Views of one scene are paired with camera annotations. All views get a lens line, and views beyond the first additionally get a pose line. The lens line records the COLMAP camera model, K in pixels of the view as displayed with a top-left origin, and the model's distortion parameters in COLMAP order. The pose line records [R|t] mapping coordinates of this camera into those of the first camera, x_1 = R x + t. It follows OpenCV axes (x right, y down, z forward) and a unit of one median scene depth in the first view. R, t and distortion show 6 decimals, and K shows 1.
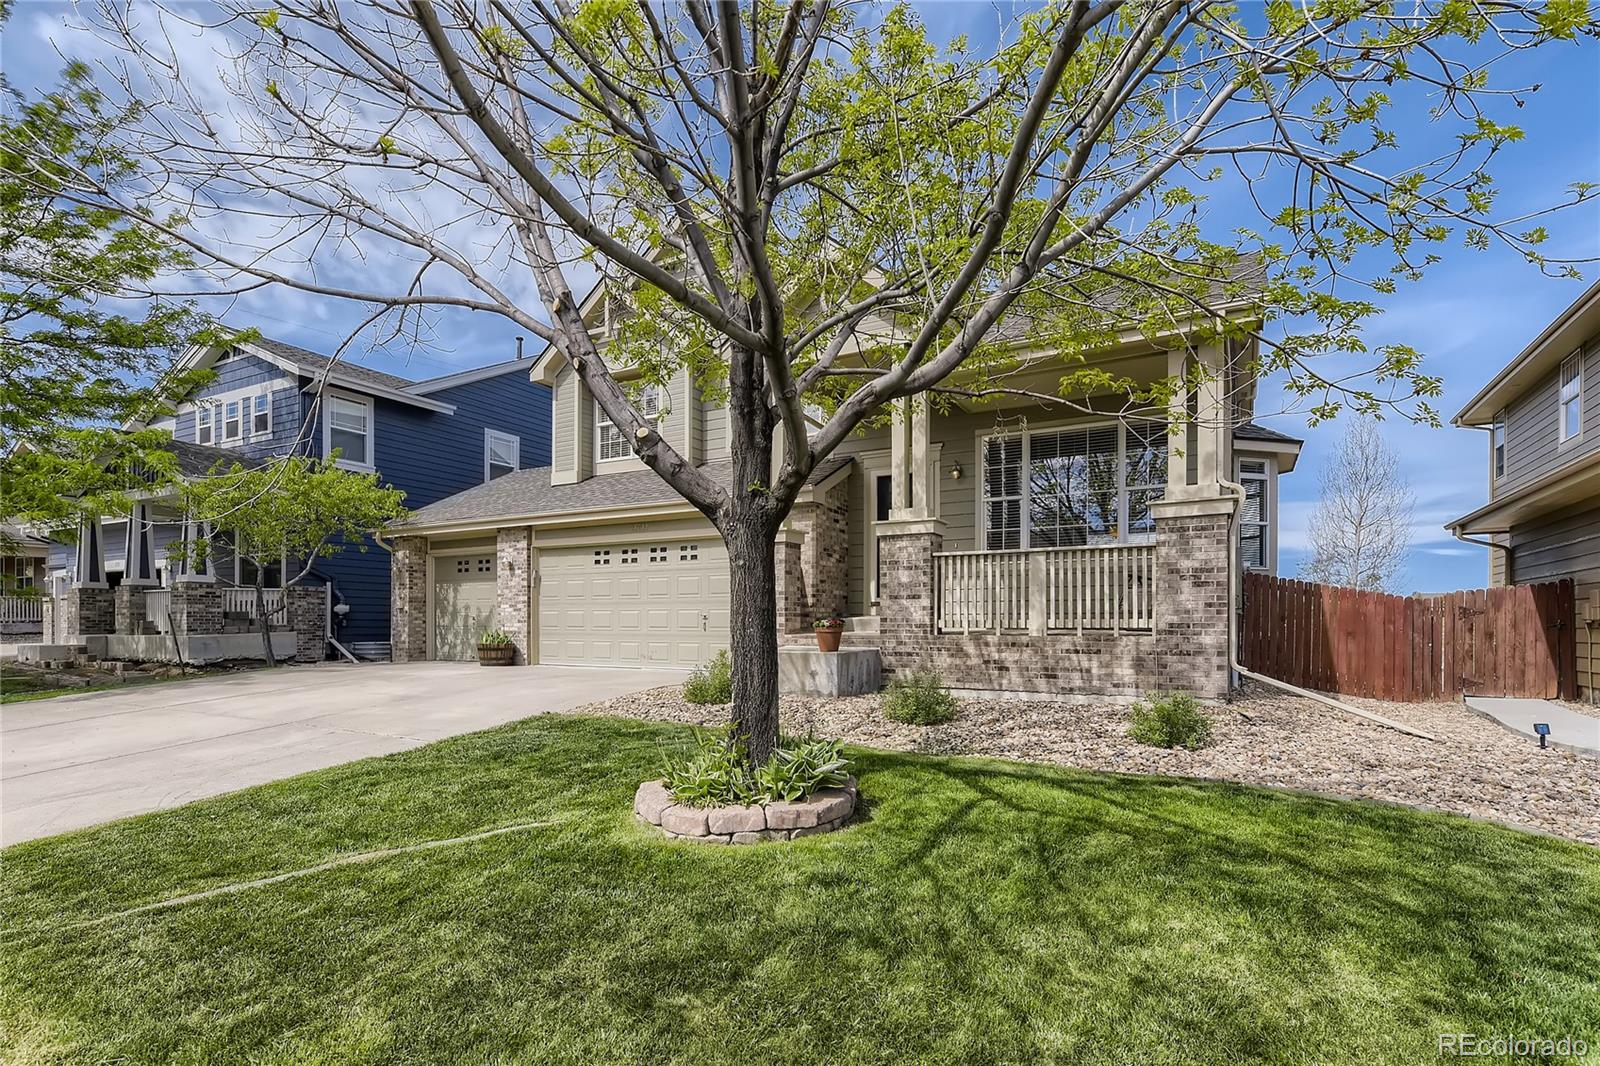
lens RADIAL K [[717.7, 0, 764.8], [0, 717.7, 603.7], [0, 0, 1]] dist [0.000175, 0.000196]
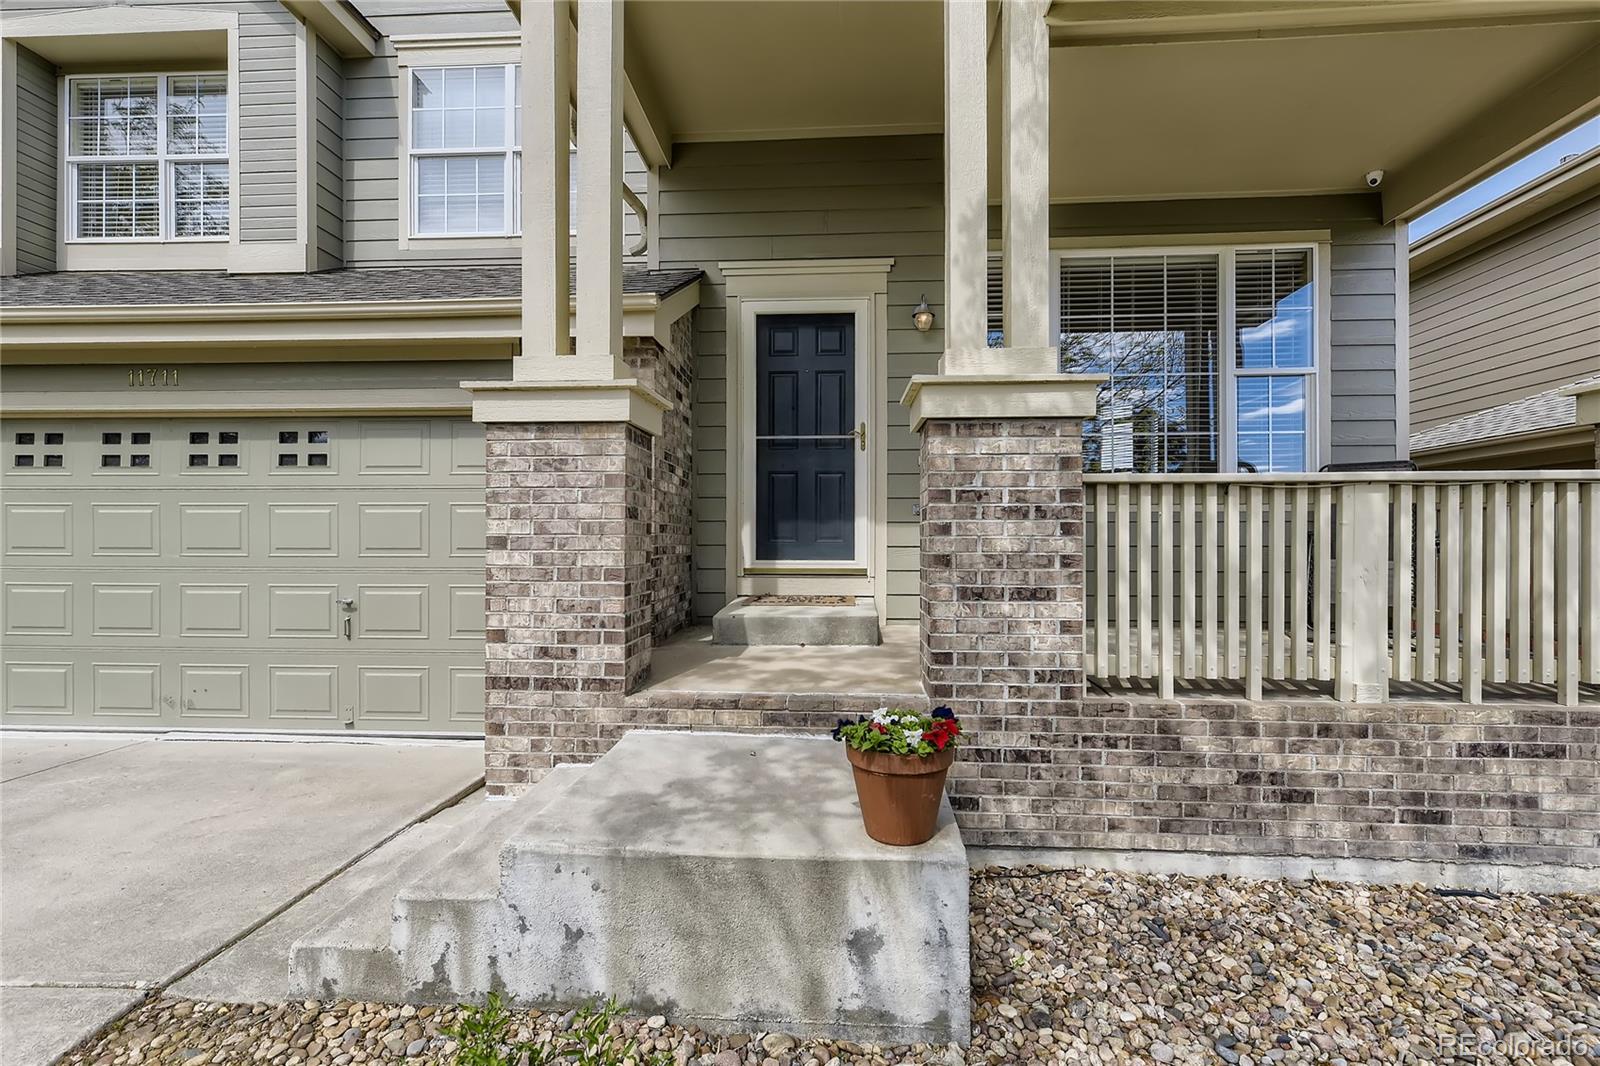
lens RADIAL K [[748.2, 0, 800.0], [0, 748.2, 533.0], [0, 0, 1]] dist [0.008317, 0.000117]
pose [[0.895386, 0.004768, 0.445264, -0.045313], [-0.008980, 0.999933, 0.007351, -0.030375], [-0.445199, -0.010580, 0.895369, 0.522644]]
